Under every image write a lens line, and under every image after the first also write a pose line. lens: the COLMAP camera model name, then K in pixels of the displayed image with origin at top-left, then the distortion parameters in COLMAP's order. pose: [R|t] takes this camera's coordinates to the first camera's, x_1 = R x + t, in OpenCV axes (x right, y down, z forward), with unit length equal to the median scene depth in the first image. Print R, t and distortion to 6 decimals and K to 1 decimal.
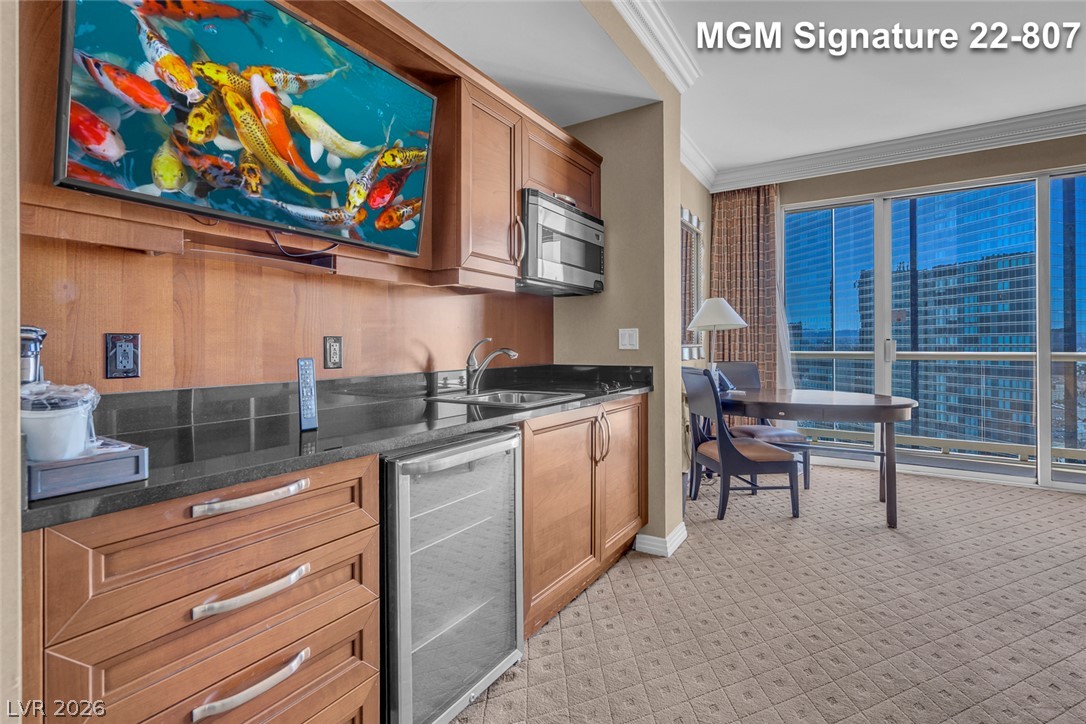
lens RADIAL K [[503.6, 0, 543.0], [0, 503.6, 343.1], [0, 0, 1]] dist [0.000113, 0.001100]
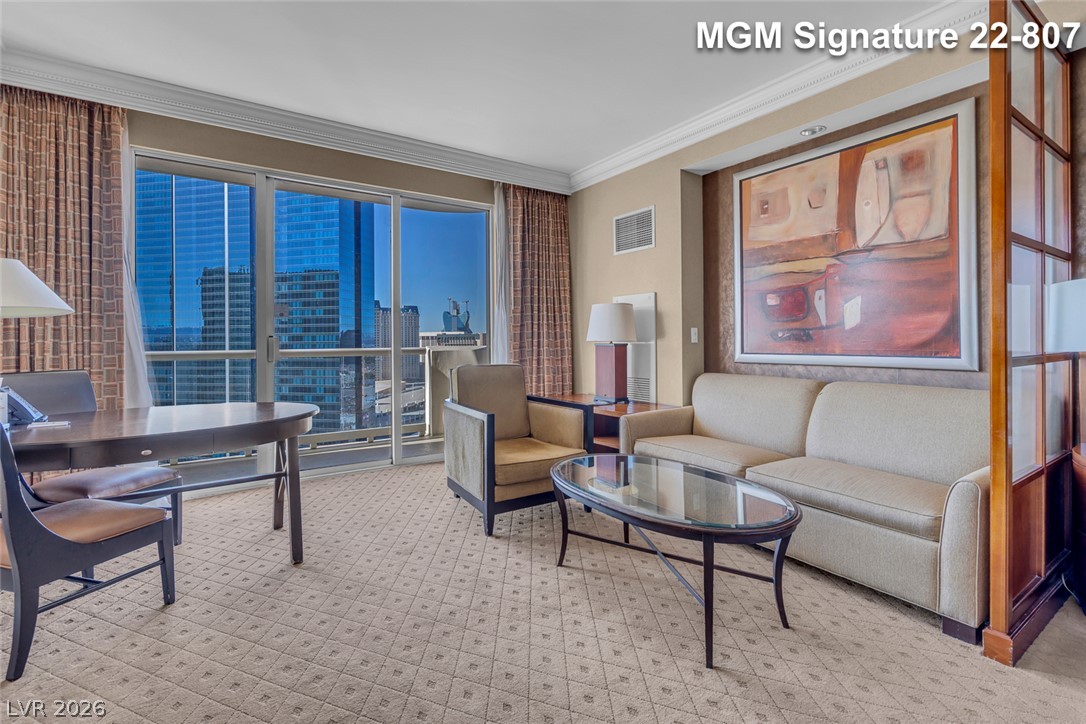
lens RADIAL K [[497.8, 0, 540.4], [0, 497.8, 339.4], [0, 0, 1]] dist [-0.003779, 0.000160]
pose [[0.399844, 0.000234, 0.916583, 0.089499], [0.002661, 0.999995, -0.001416, 0.000672], [-0.916579, 0.003005, 0.399842, 0.264158]]
